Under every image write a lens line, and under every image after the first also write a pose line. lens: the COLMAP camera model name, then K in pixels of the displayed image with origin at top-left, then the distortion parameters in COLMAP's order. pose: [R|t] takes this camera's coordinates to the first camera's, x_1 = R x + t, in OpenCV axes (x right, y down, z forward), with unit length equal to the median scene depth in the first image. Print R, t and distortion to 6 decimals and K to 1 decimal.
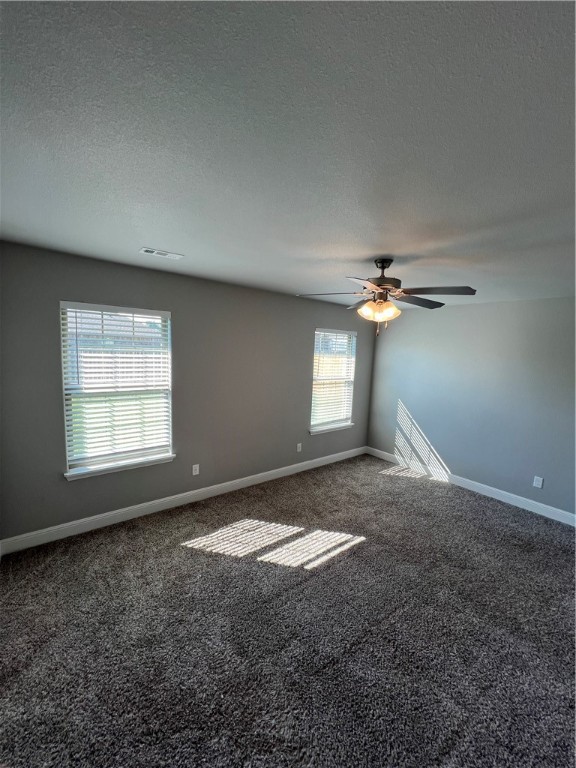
lens RADIAL K [[309.1, 0, 288.0], [0, 309.1, 384.0], [0, 0, 1]] dist [-0.000130, -0.000064]
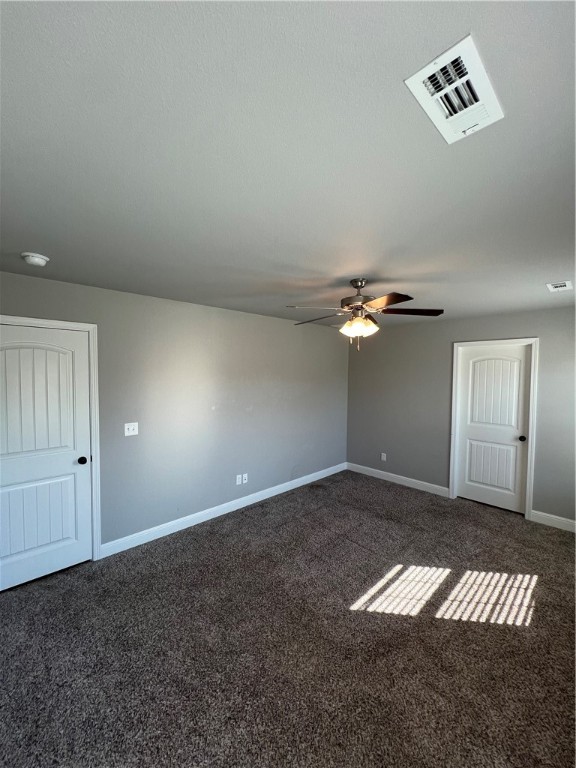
lens RADIAL K [[309.1, 0, 288.0], [0, 309.1, 384.0], [0, 0, 1]] dist [-0.000130, -0.000064]
pose [[-0.994142, -0.046263, -0.097680, 0.531321], [-0.061344, 0.985607, 0.157530, -0.168842], [0.088986, 0.162599, -0.982671, 1.731753]]
